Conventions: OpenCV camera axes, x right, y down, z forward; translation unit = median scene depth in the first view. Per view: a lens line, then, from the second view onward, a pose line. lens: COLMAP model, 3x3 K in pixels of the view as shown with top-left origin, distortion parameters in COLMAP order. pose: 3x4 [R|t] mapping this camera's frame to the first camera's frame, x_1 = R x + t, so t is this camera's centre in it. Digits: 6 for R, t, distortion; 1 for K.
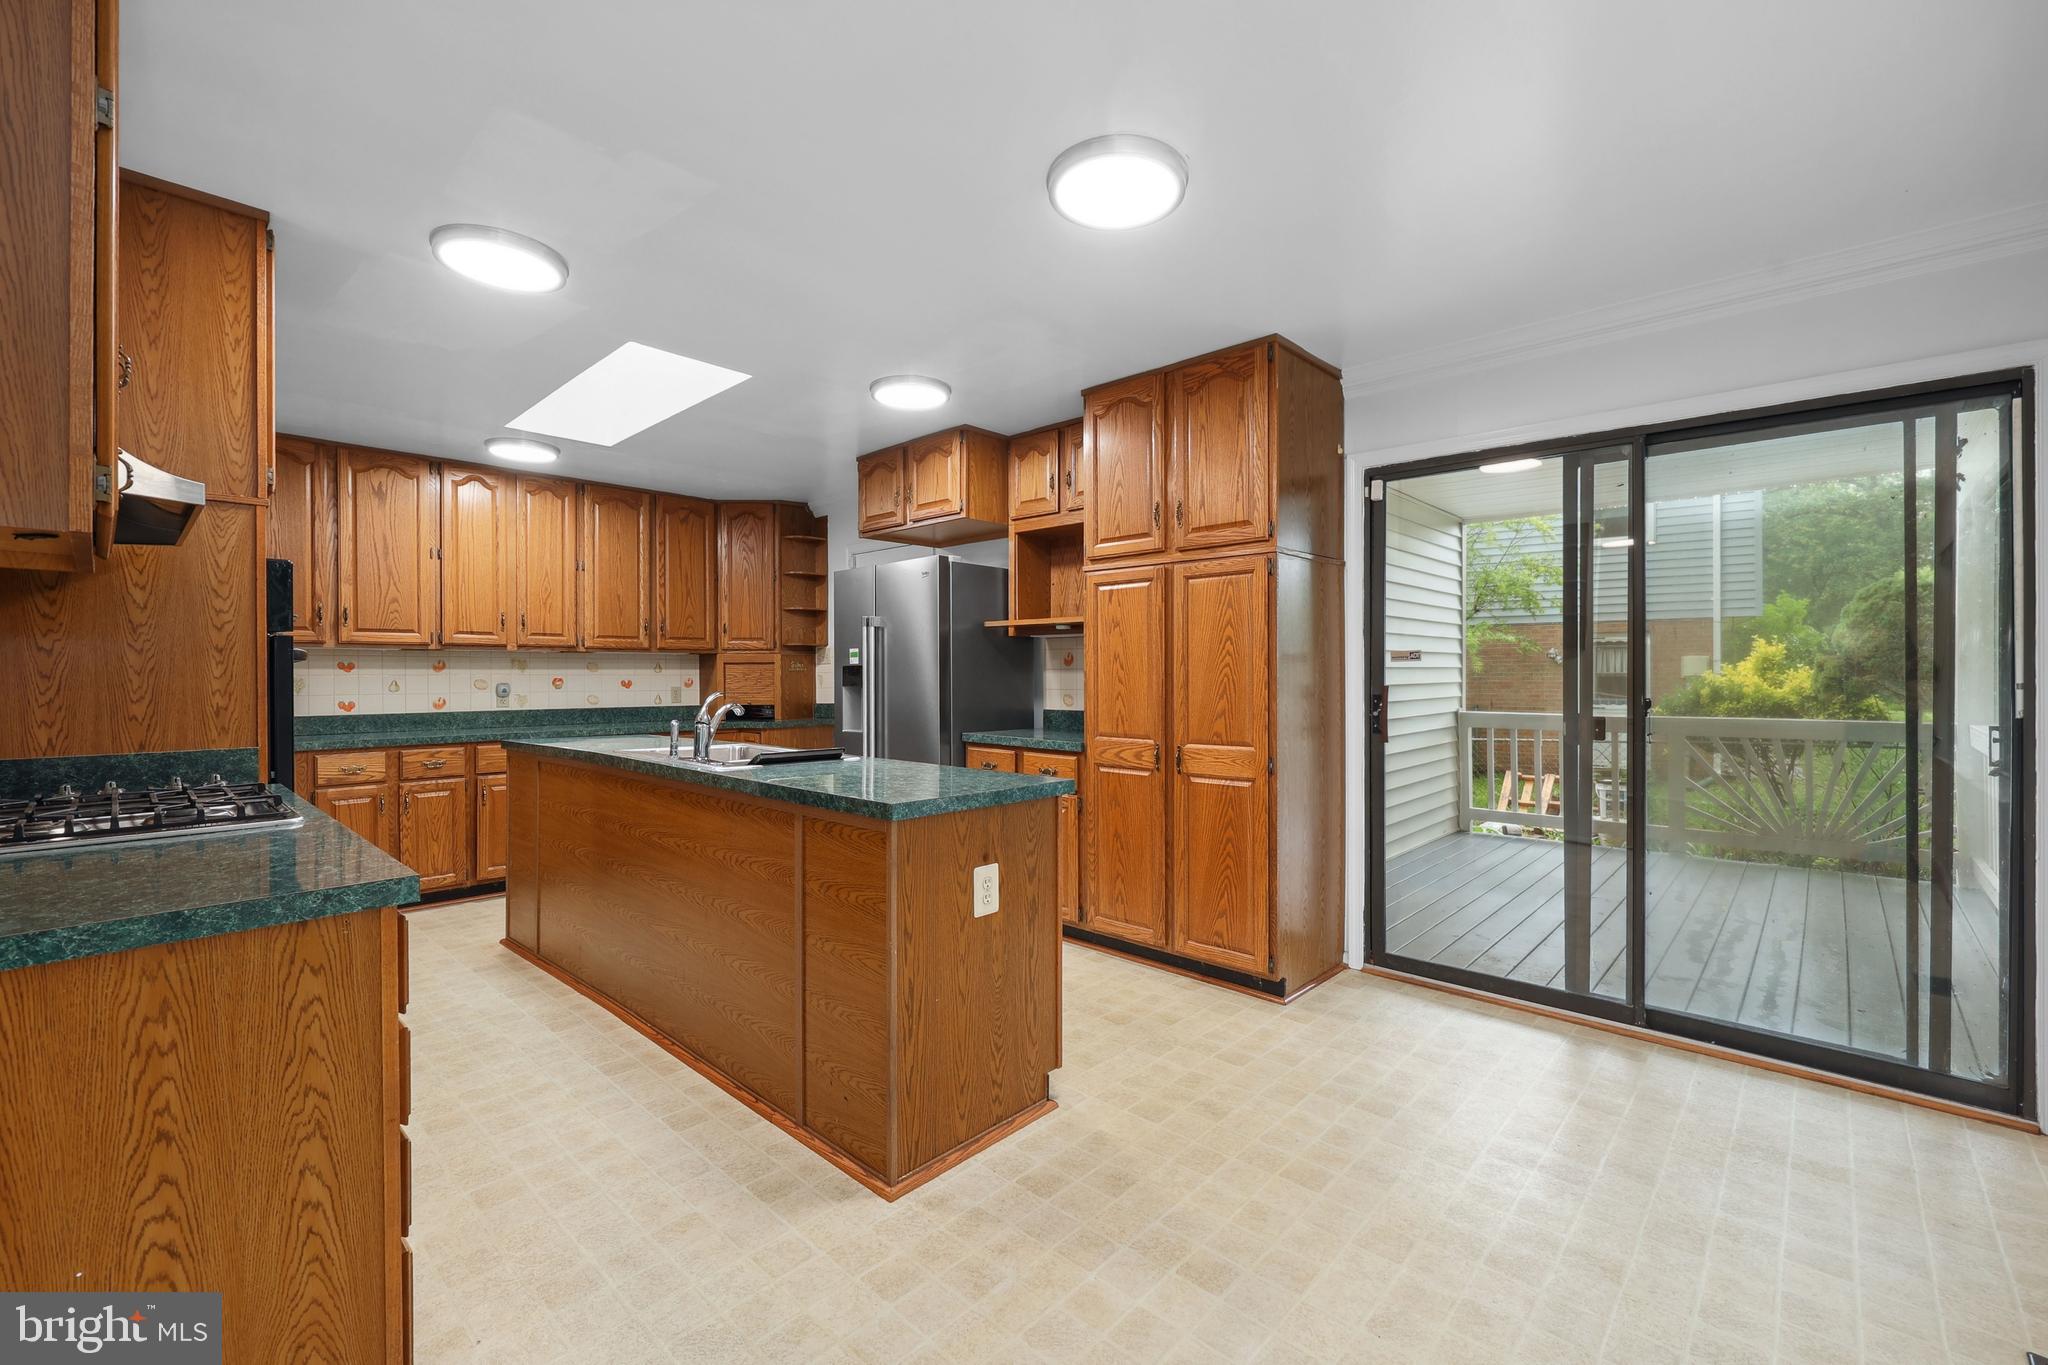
lens RADIAL K [[851.4, 0, 1043.9], [0, 851.4, 684.2], [0, 0, 1]] dist [0.001334, 0.000192]
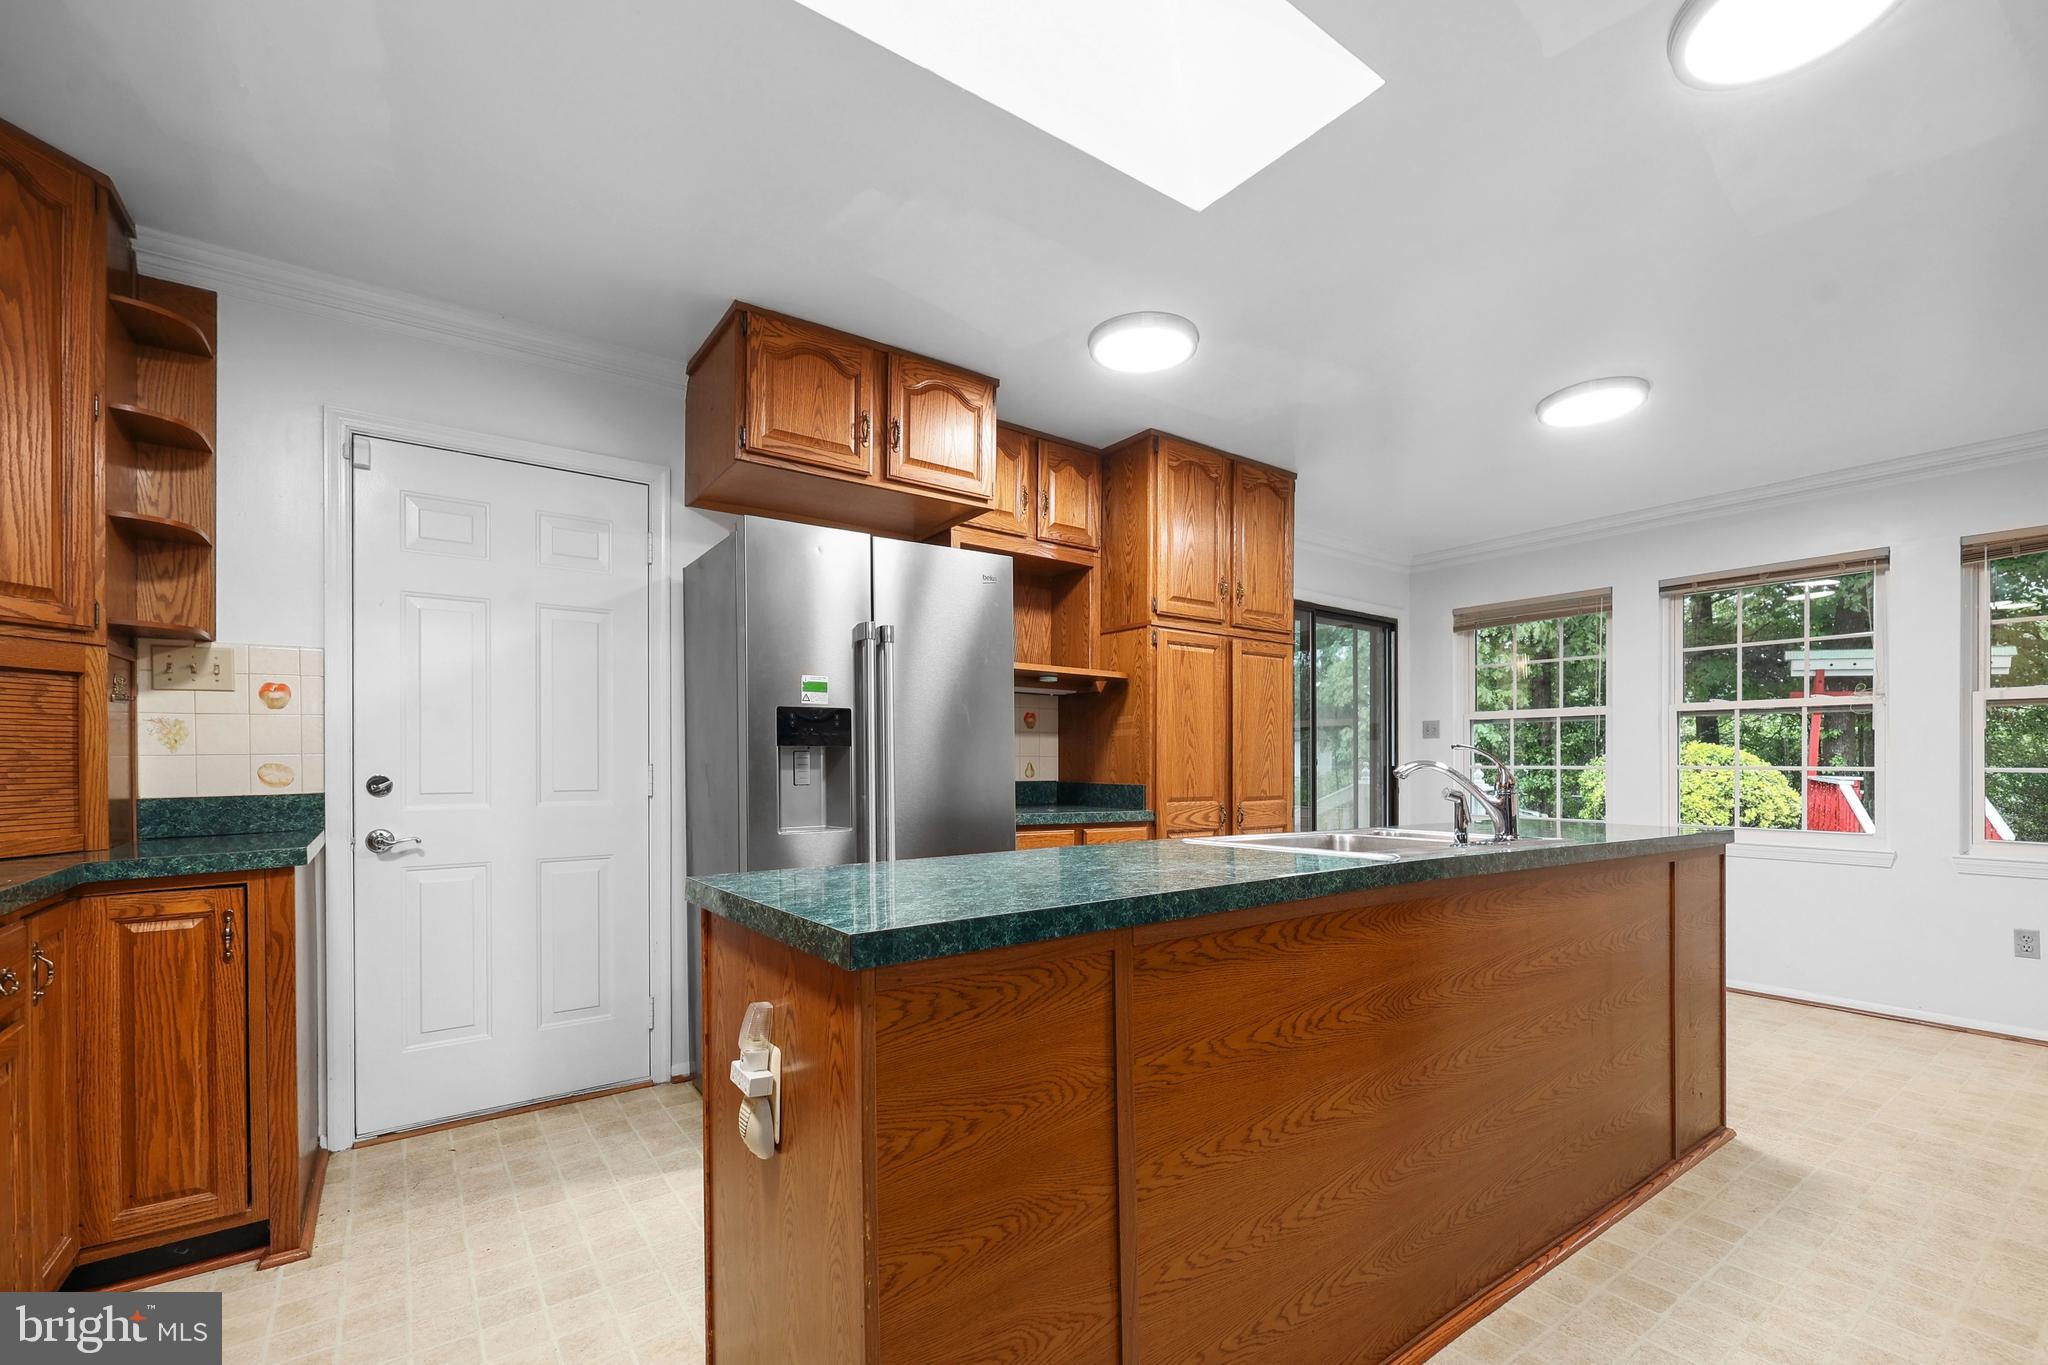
lens RADIAL K [[866.7, 0, 1055.9], [0, 866.7, 757.0], [0, 0, 1]] dist [0.017162, -0.000410]
pose [[0.187787, 0.014209, 0.982107, -0.963314], [0.011849, 0.999790, -0.016731, 0.027065], [-0.982138, 0.014779, 0.187579, 1.000457]]
